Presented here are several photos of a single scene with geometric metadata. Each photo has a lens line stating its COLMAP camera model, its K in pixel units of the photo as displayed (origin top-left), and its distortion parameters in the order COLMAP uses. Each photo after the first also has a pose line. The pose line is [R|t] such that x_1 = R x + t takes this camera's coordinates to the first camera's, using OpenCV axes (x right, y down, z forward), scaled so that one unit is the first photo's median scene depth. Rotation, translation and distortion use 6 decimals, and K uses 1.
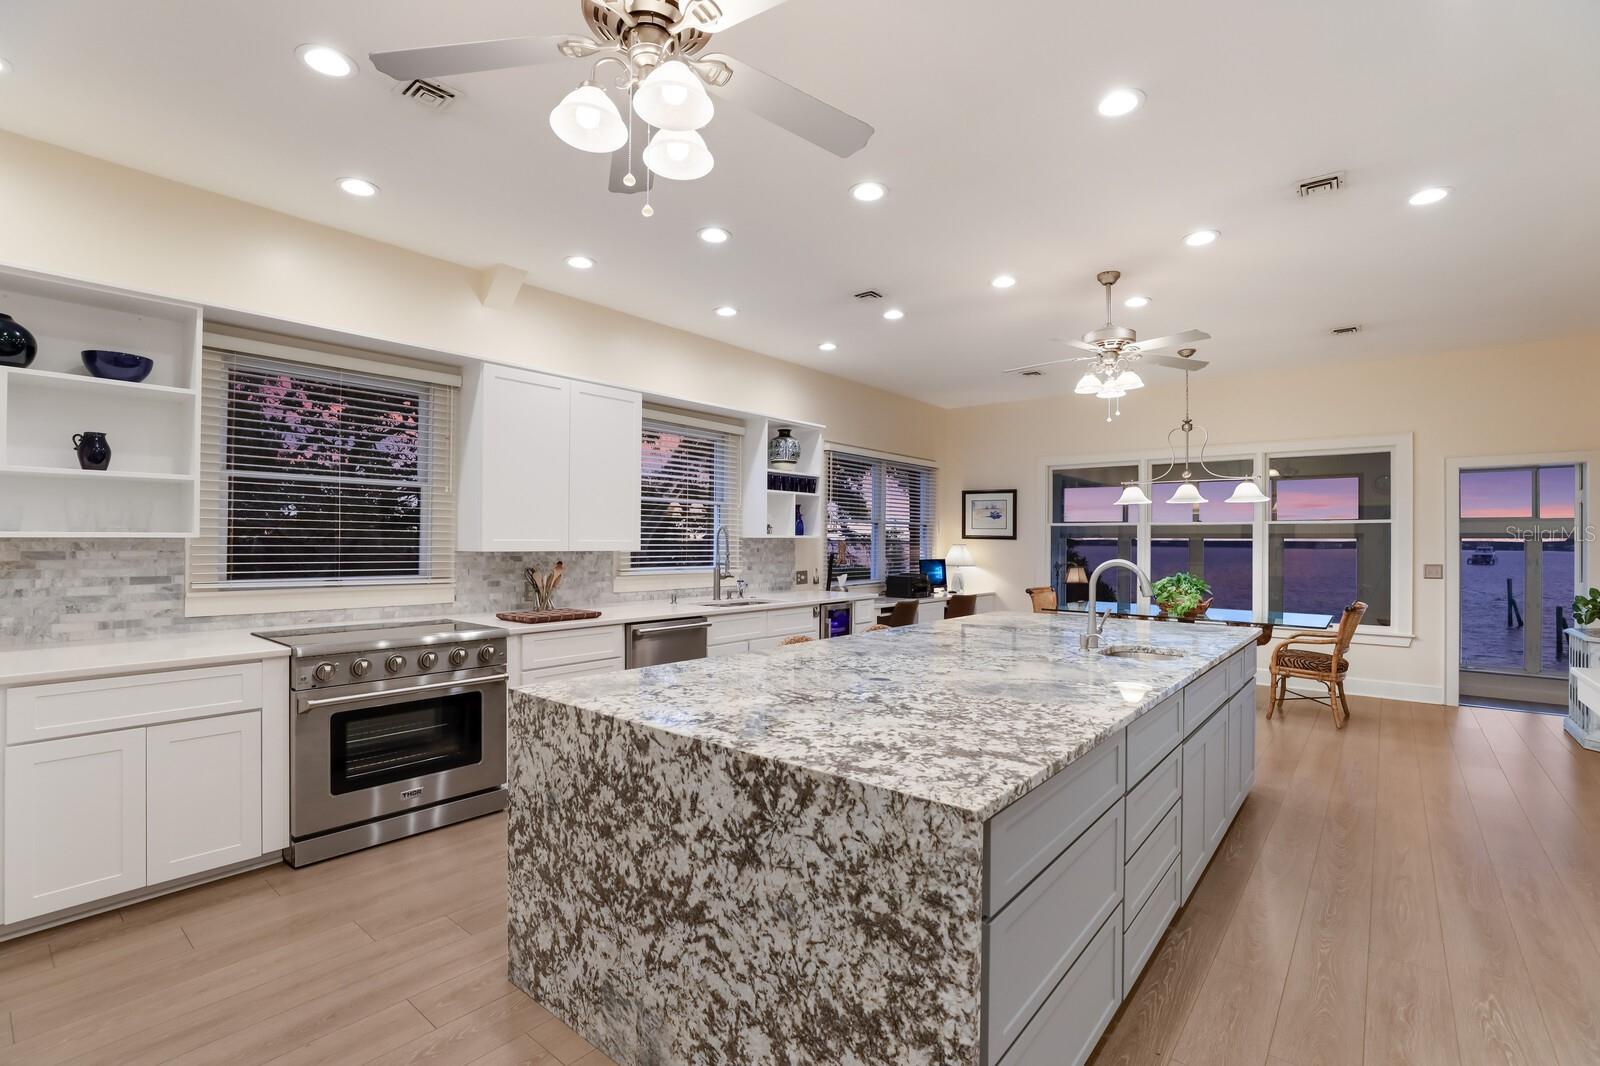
lens RADIAL K [[738.2, 0, 795.7], [0, 738.2, 535.9], [0, 0, 1]] dist [-0.018101, 0.000109]
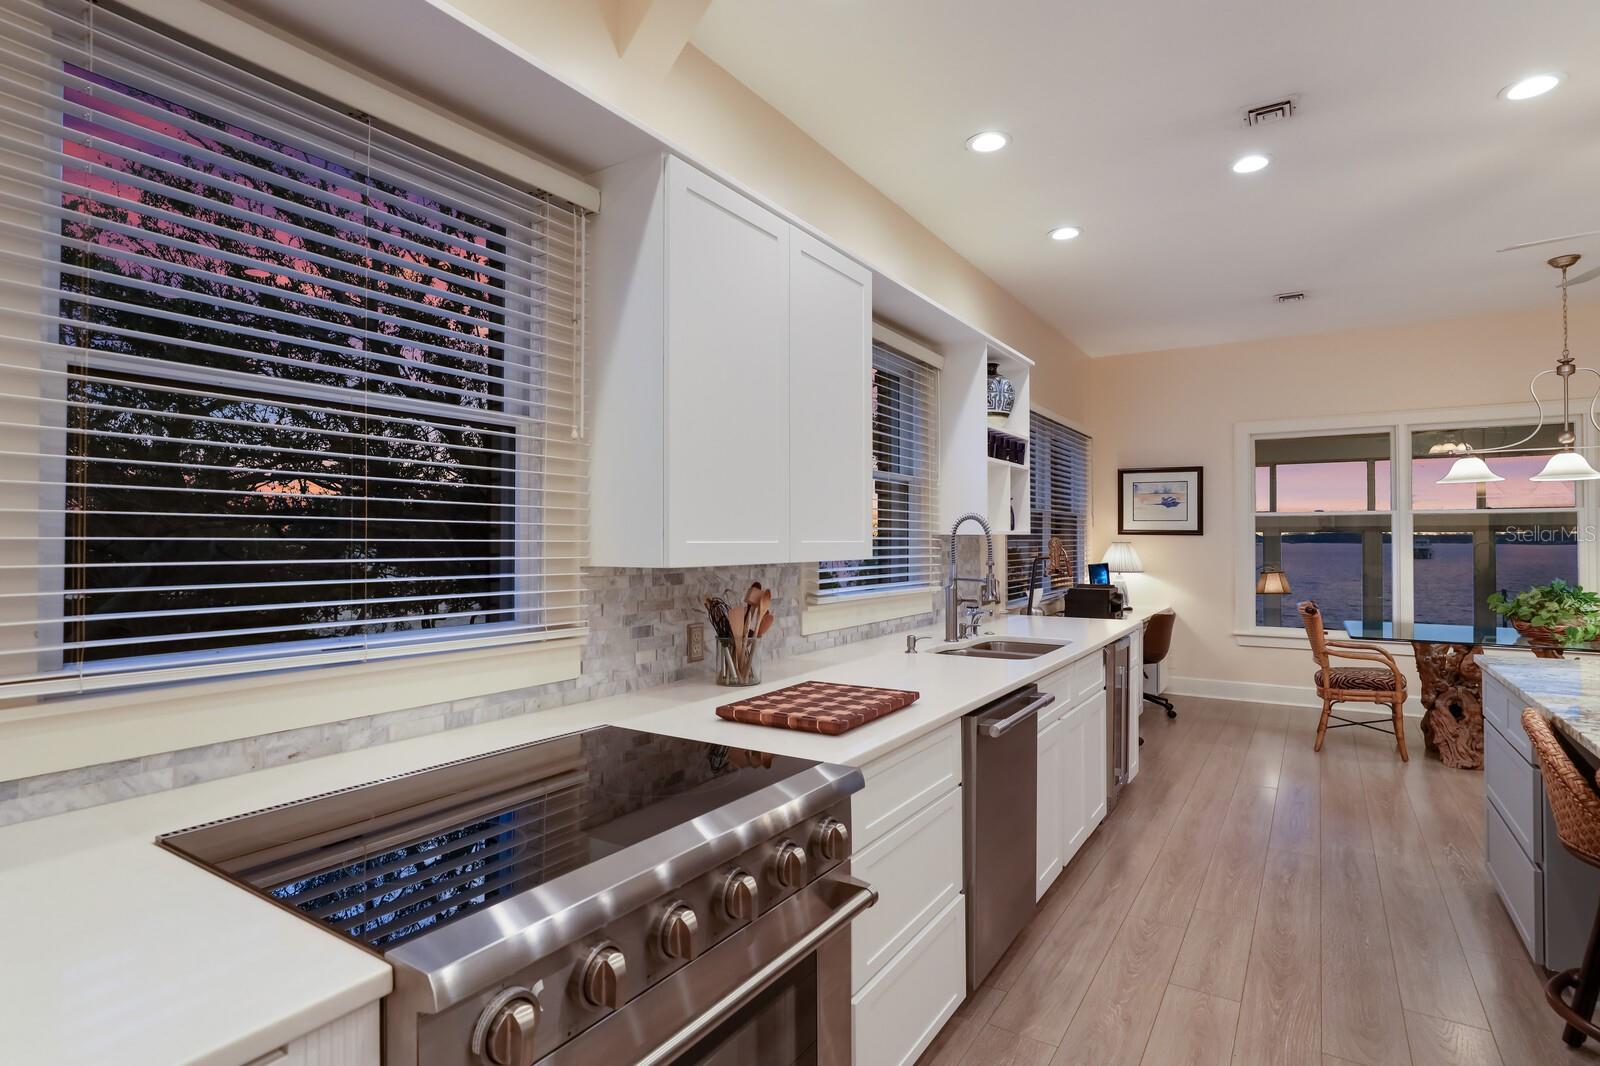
lens RADIAL K [[827.3, 0, 800.8], [0, 827.3, 528.4], [0, 0, 1]] dist [-0.005210, 0.000917]
pose [[0.992865, -0.005633, 0.119110, -0.380472], [0.006273, 0.999968, -0.004994, -0.000290], [-0.119078, 0.005705, 0.992868, 0.454141]]
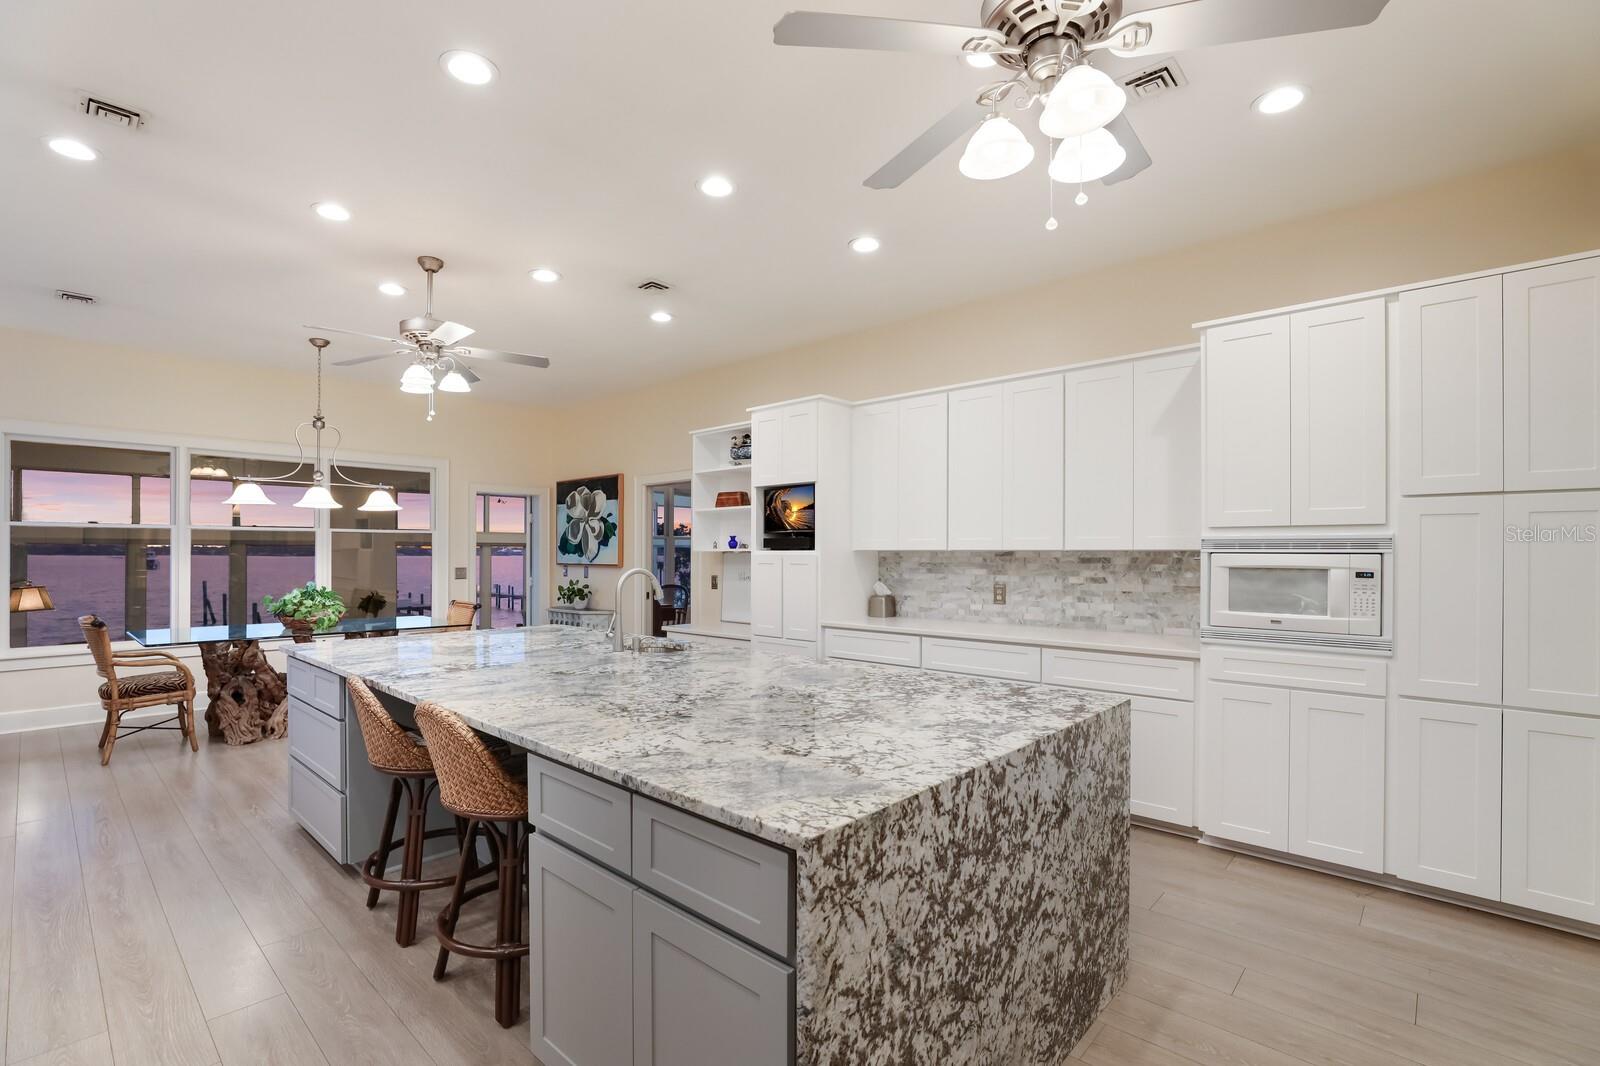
lens RADIAL K [[718.2, 0, 808.0], [0, 718.2, 551.8], [0, 0, 1]] dist [-0.019663, 0.001244]
pose [[0.040005, -0.005311, 0.999185, -0.461221], [-0.009595, 0.999938, 0.005699, -0.000637], [-0.999153, -0.009815, 0.039952, 0.502785]]
